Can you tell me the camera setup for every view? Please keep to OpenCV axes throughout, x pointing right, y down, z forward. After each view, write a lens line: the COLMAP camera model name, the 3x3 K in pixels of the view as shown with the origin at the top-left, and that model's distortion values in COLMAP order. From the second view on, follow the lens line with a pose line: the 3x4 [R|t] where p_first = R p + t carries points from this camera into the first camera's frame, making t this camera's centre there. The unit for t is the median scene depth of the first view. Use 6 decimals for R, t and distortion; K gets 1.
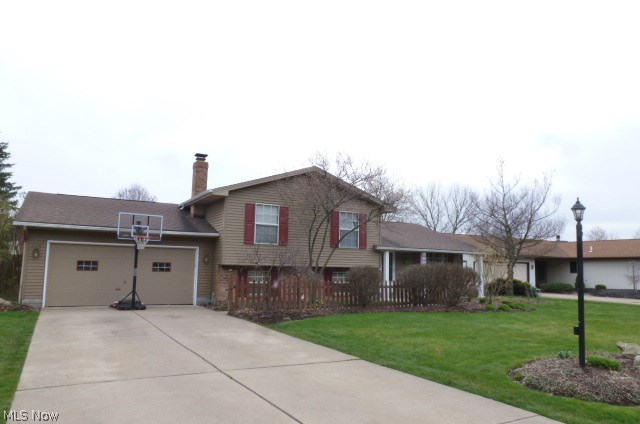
lens RADIAL K [[458.7, 0, 320.0], [0, 458.7, 212.0], [0, 0, 1]] dist [-0.039872, -0.001877]
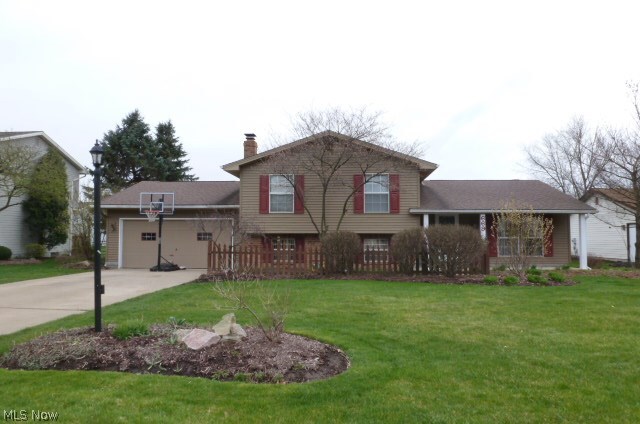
lens RADIAL K [[449.2, 0, 320.1], [0, 449.2, 223.0], [0, 0, 1]] dist [-0.000965, -0.000537]
pose [[0.839553, -0.034709, -0.542168, 0.499596], [0.079174, 0.995119, 0.058896, 0.039371], [0.537478, -0.092372, 0.838203, 0.184064]]
